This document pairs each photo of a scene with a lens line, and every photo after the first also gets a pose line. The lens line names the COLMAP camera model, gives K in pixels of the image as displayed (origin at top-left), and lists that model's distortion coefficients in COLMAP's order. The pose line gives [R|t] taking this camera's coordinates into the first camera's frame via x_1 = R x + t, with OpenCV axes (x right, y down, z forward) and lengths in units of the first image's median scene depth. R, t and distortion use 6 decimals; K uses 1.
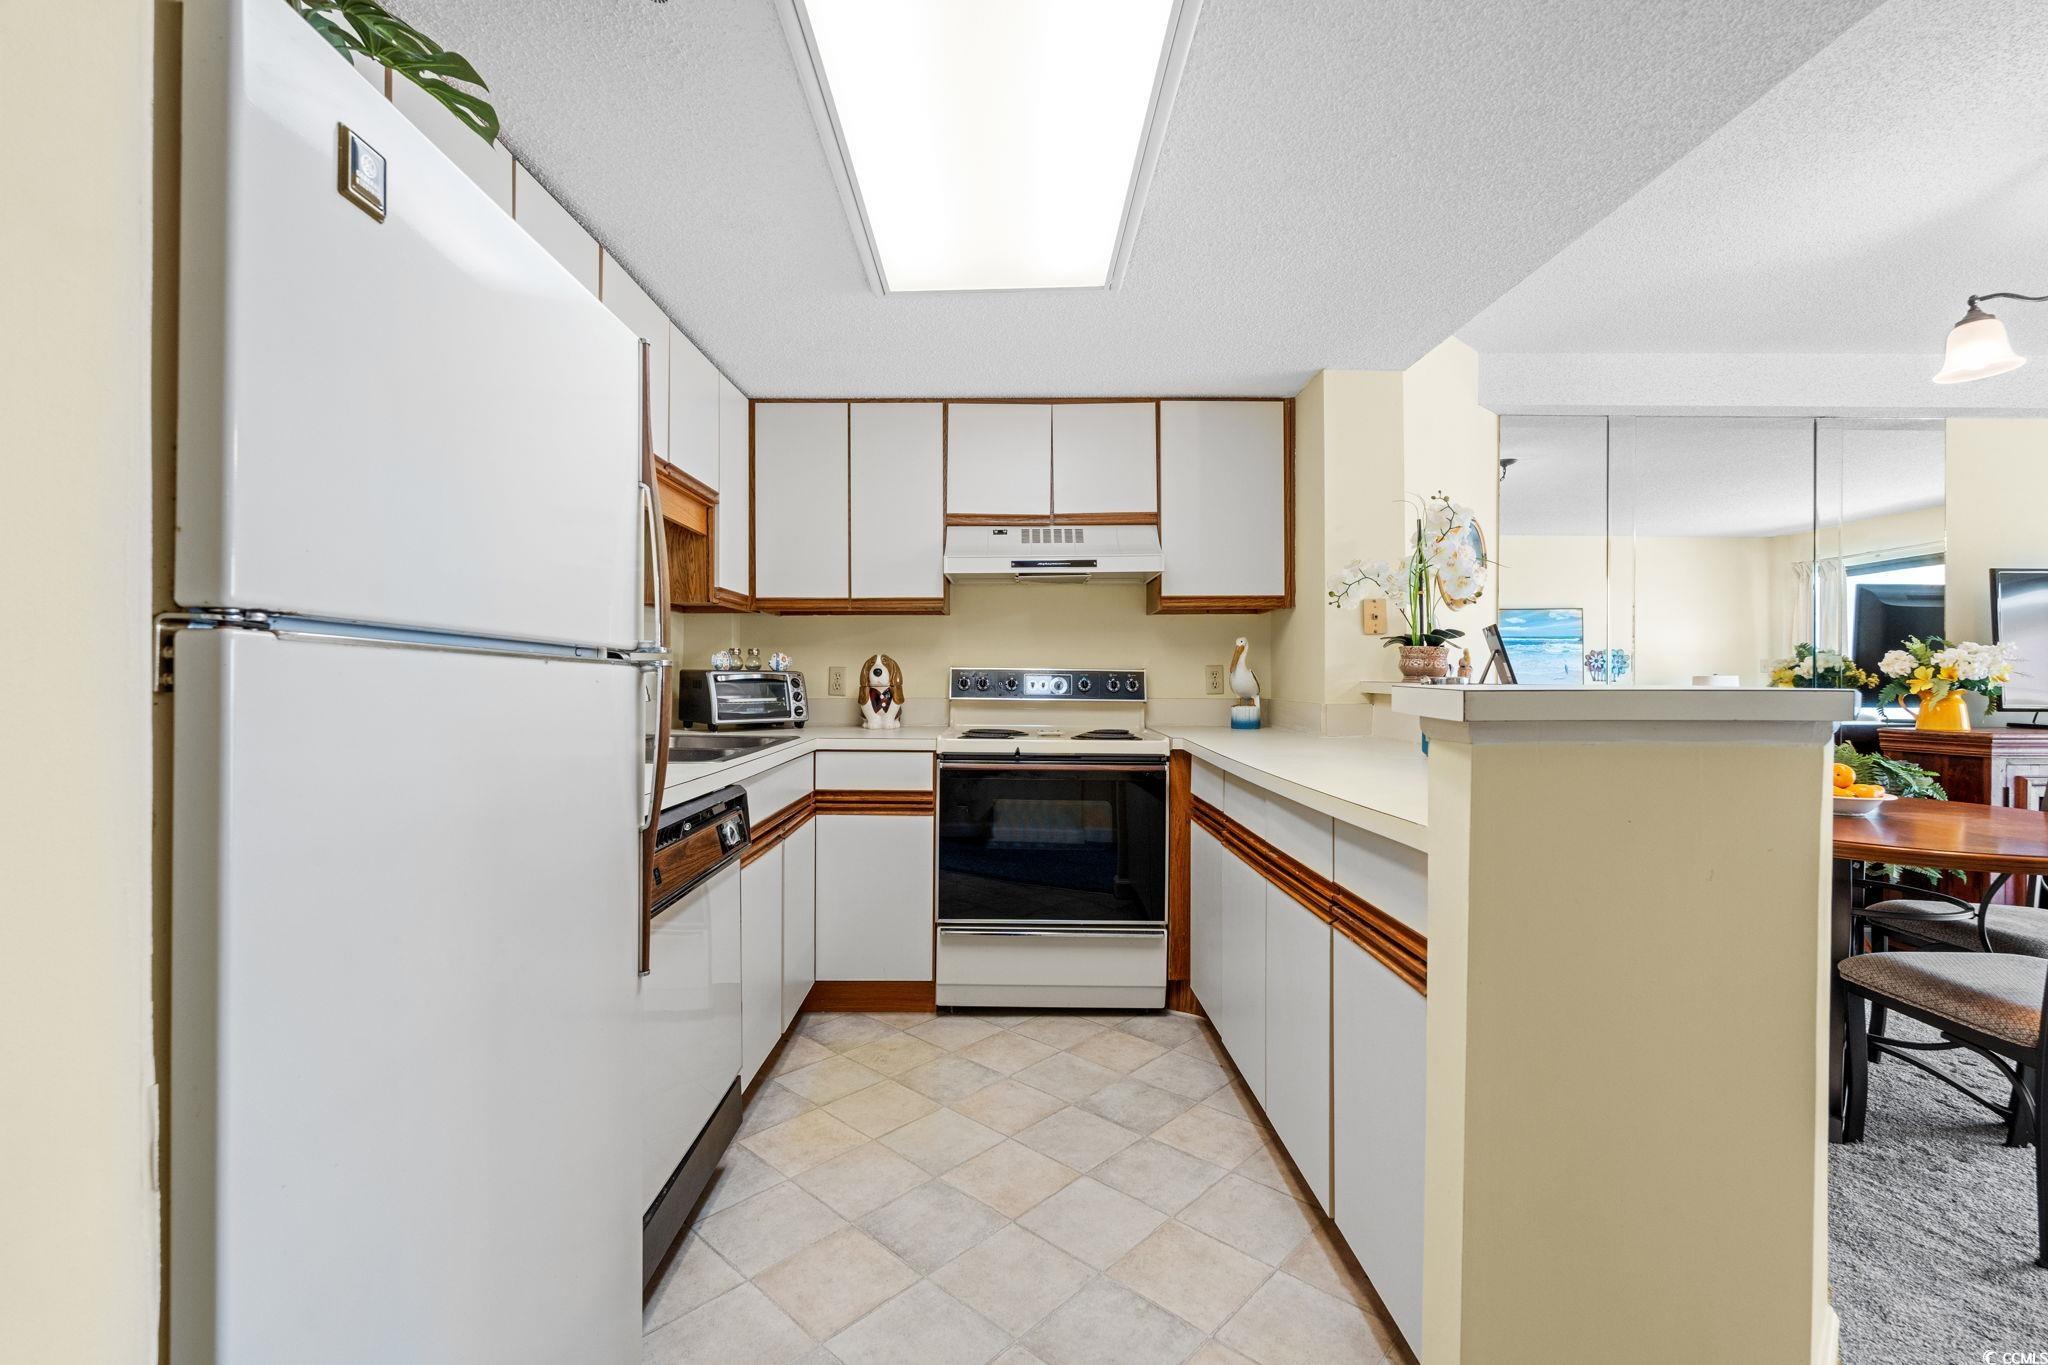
lens RADIAL K [[896.4, 0, 1024.9], [0, 896.4, 681.4], [0, 0, 1]] dist [0.001122, 0.000542]
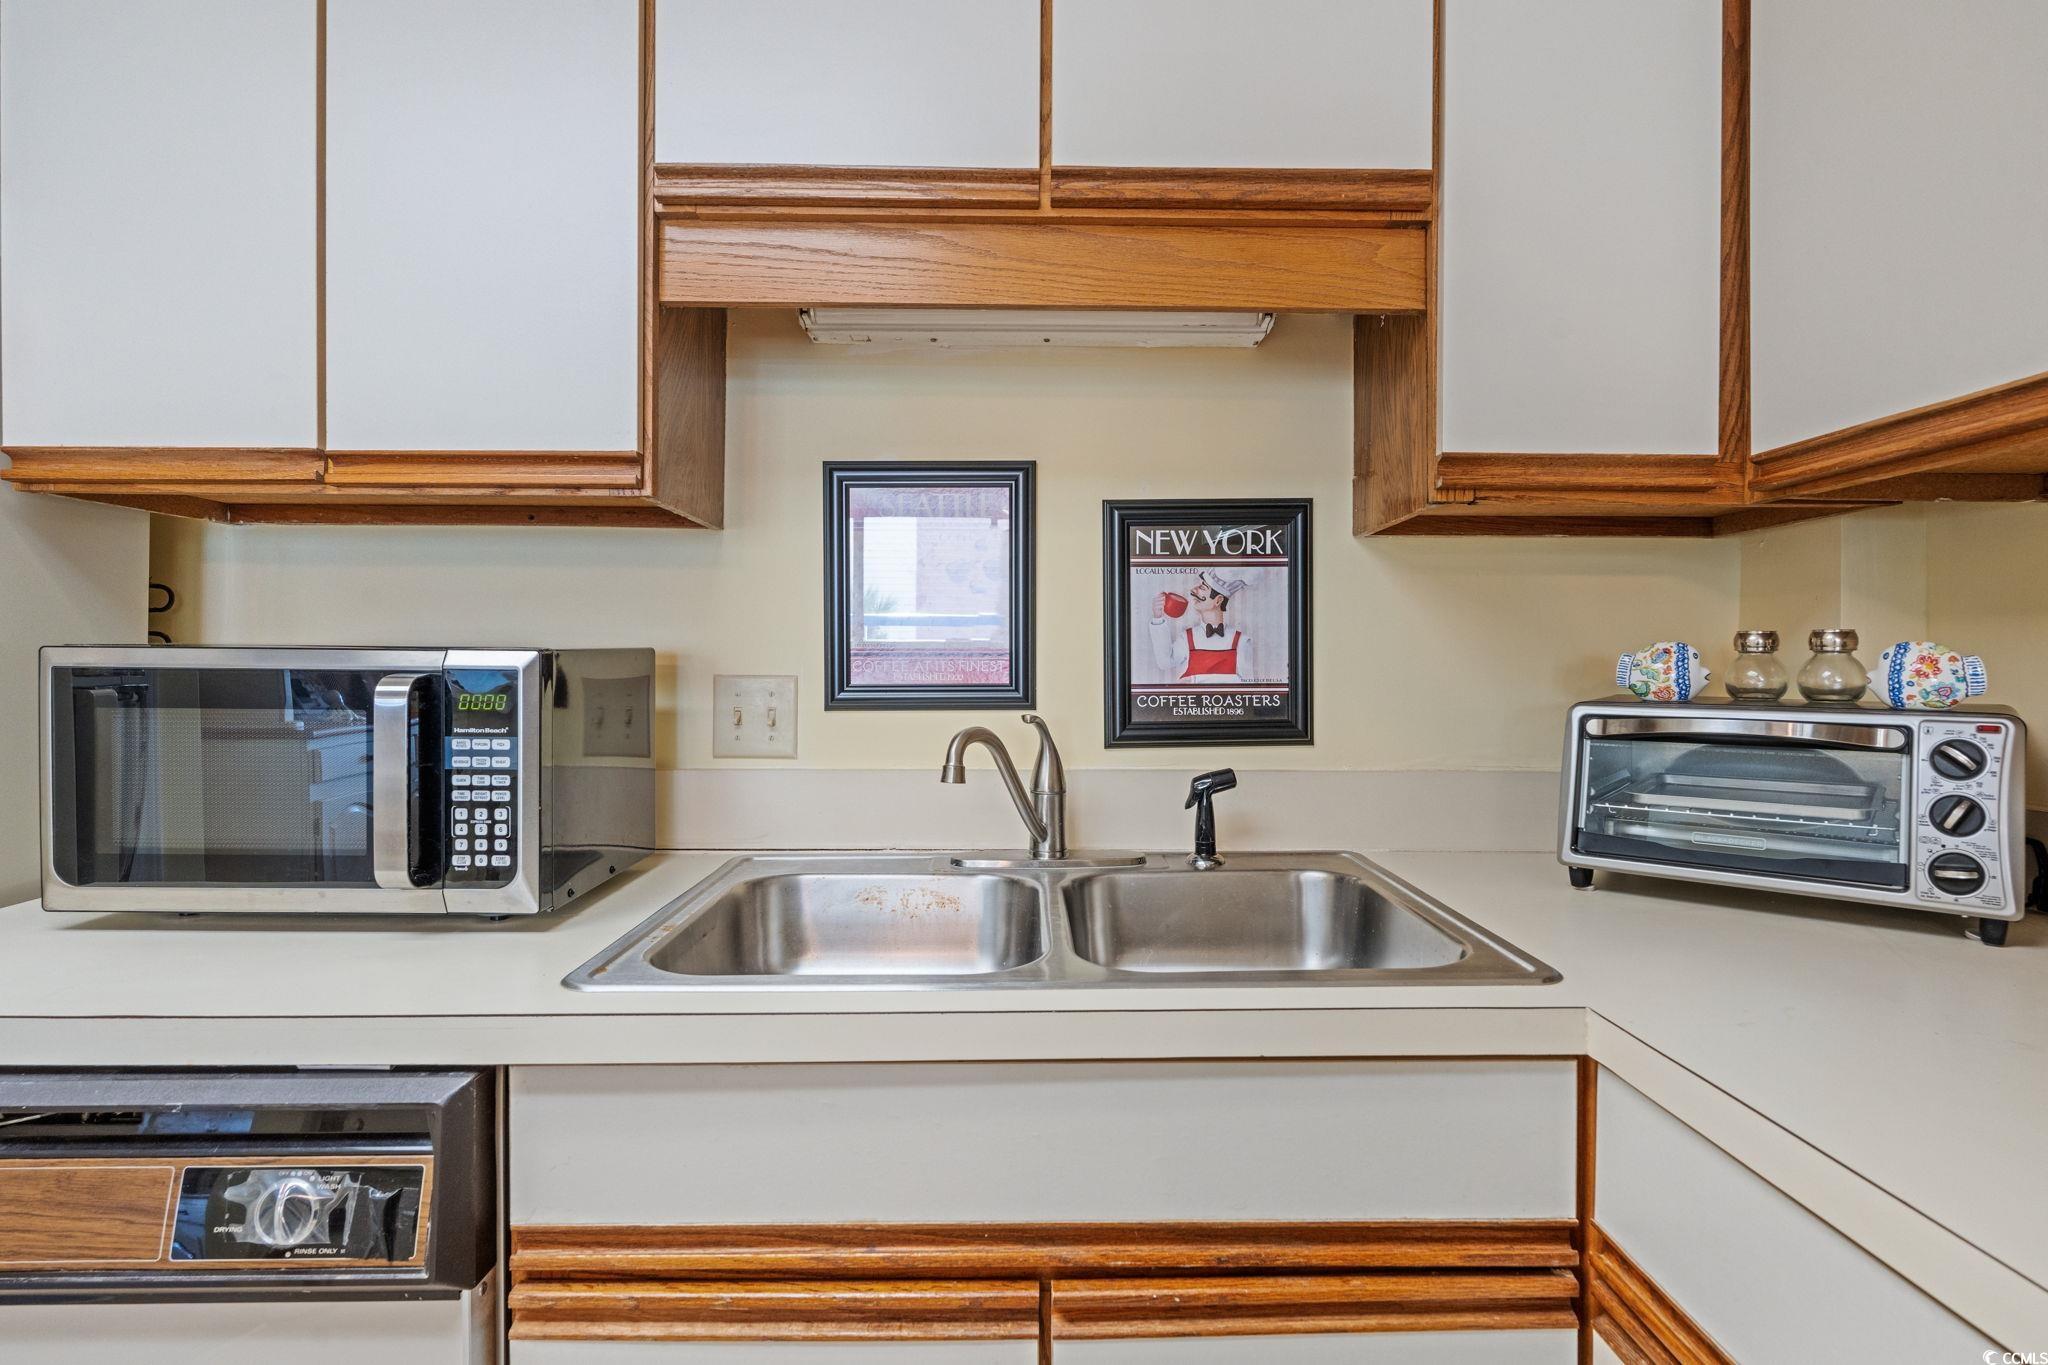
lens RADIAL K [[1047.0, 0, 1029.2], [0, 1047.0, 665.1], [0, 0, 1]] dist [-0.001632, -0.000044]
pose [[-0.000167, 0.002070, -0.999998, 0.040683], [-0.008365, 0.999963, 0.002071, -0.024104], [0.999965, 0.008366, -0.000149, 0.764669]]
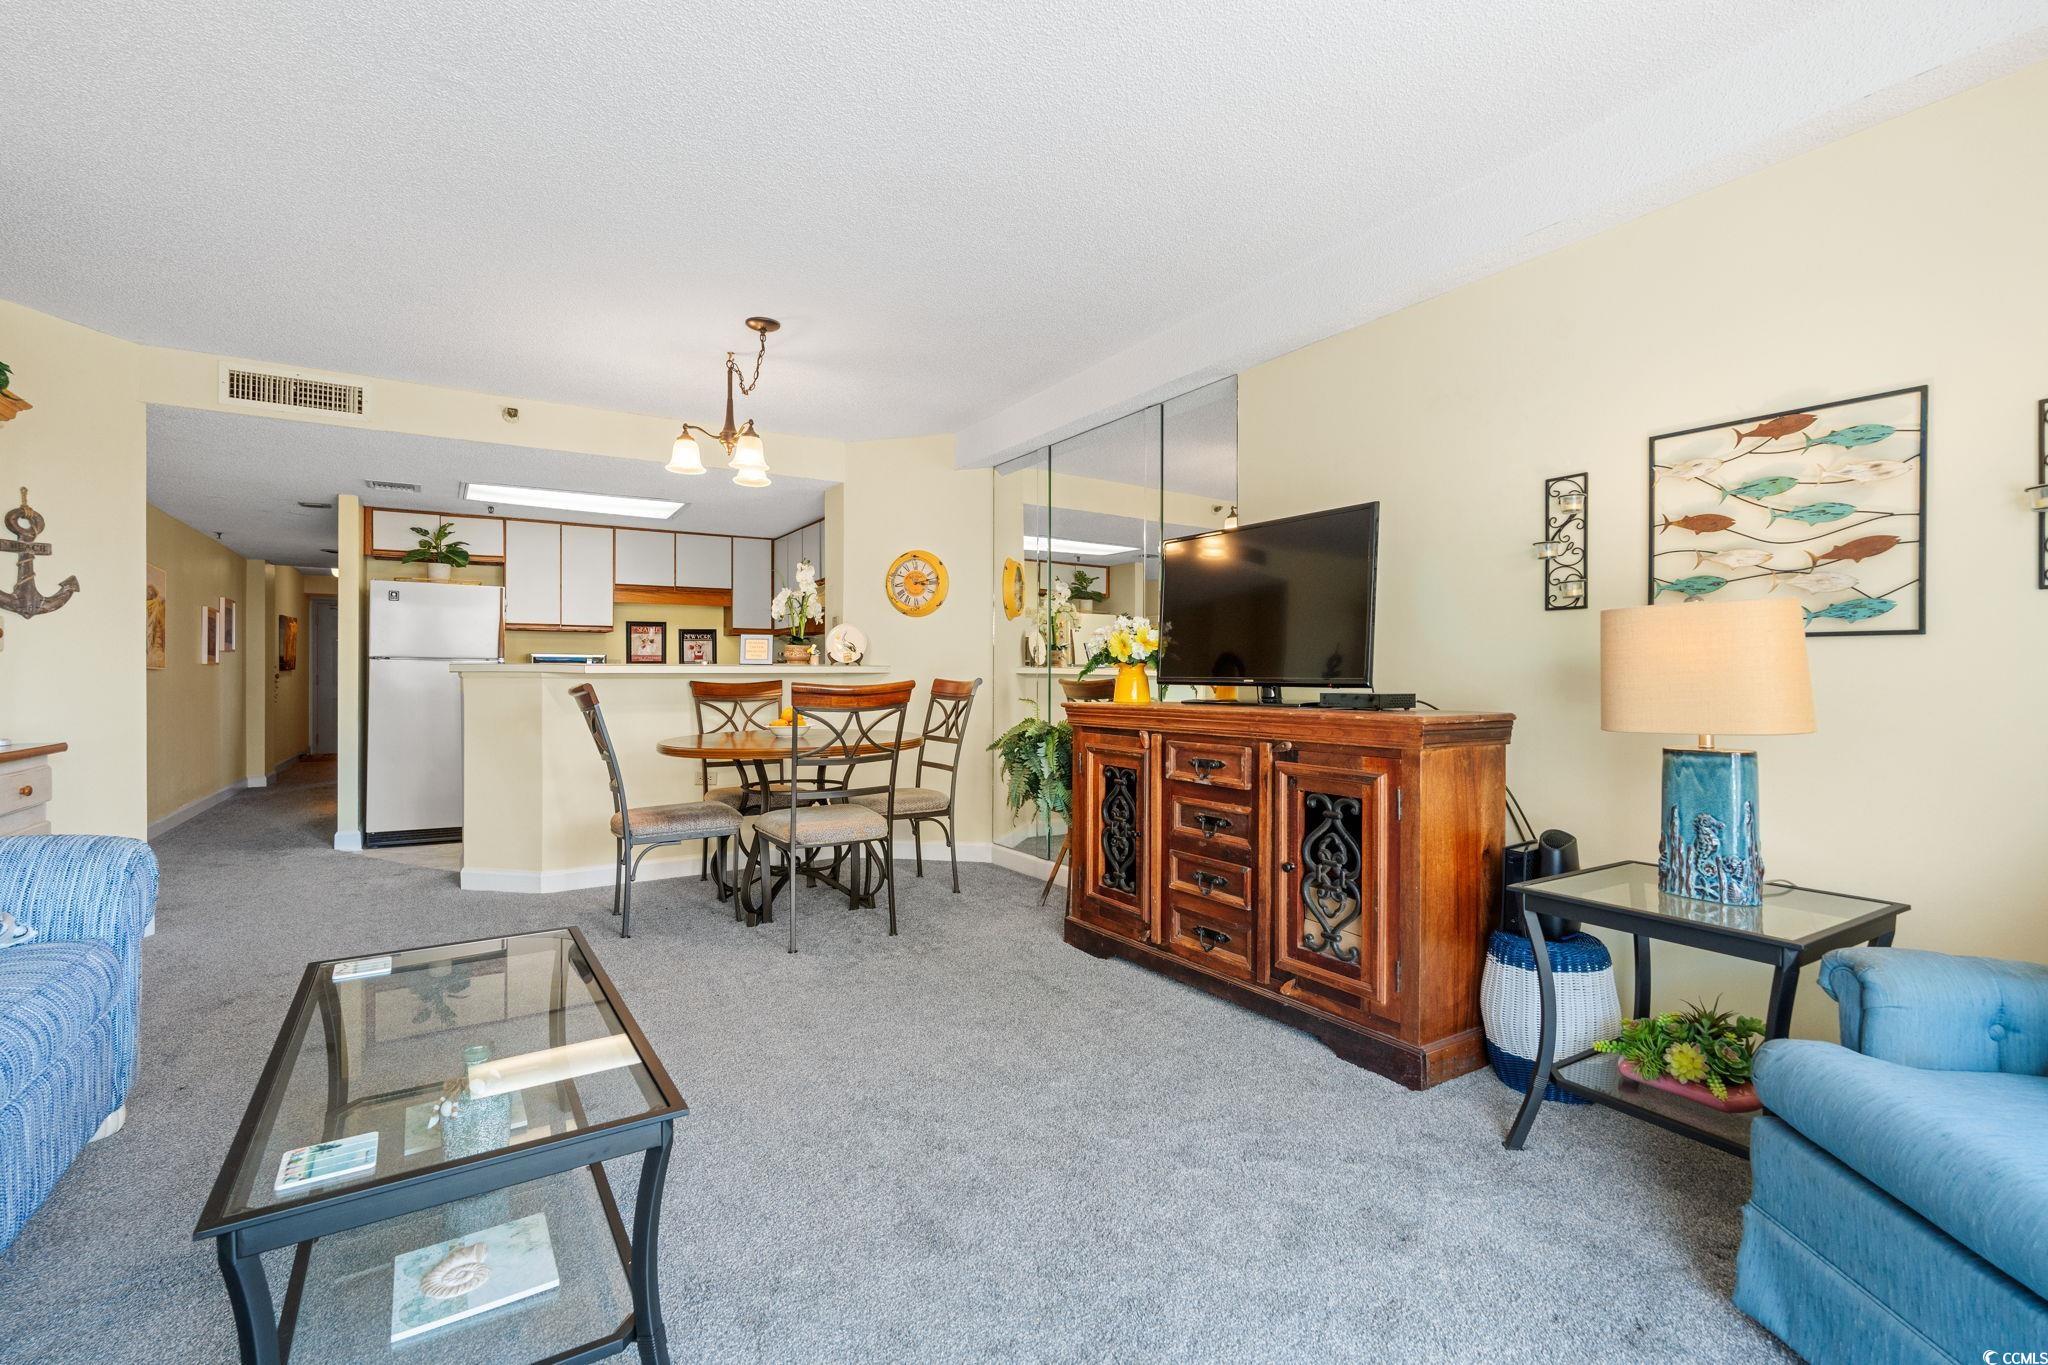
lens RADIAL K [[916.1, 0, 1024.1], [0, 916.1, 673.8], [0, 0, 1]] dist [-0.004634, -0.000571]
pose [[0.523889, -0.005150, -0.851771, 1.923654], [-0.000911, 0.999978, -0.006606, 0.028790], [0.851786, 0.004237, 0.523873, 0.346590]]
